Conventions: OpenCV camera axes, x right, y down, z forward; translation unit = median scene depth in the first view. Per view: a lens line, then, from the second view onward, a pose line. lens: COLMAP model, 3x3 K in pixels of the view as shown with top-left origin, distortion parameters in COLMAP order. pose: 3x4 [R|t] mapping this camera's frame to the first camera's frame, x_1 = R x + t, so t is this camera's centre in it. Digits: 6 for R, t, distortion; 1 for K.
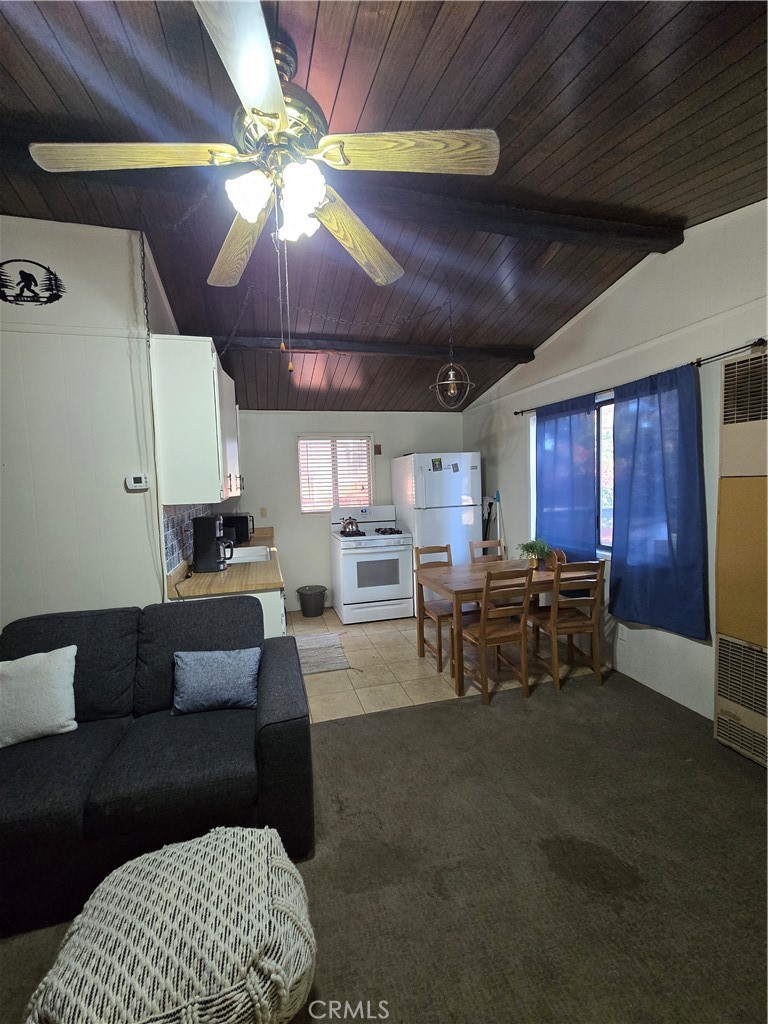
lens RADIAL K [[411.3, 0, 382.0], [0, 411.3, 509.1], [0, 0, 1]] dist [-0.003177, -0.000450]
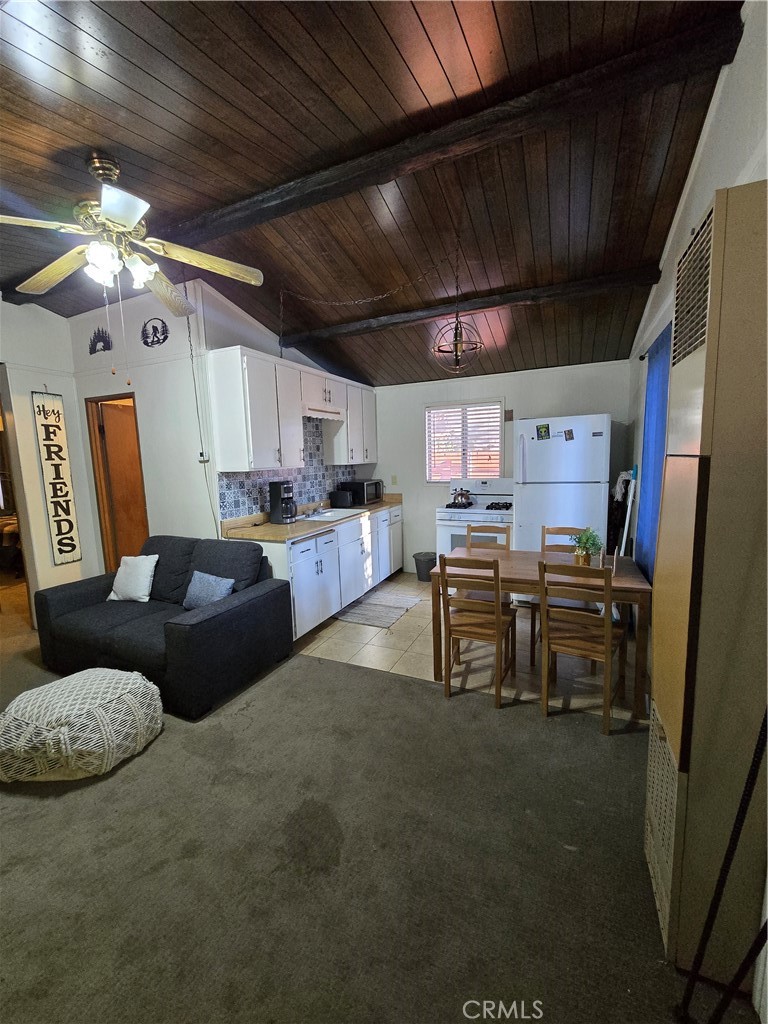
lens RADIAL K [[411.3, 0, 357.2], [0, 411.3, 510.2], [0, 0, 1]] dist [-0.003177, -0.000450]
pose [[0.770666, 0.089611, -0.630907, 0.384029], [-0.035579, 0.994570, 0.097803, -0.017295], [0.636246, -0.052927, 0.769669, 0.099322]]
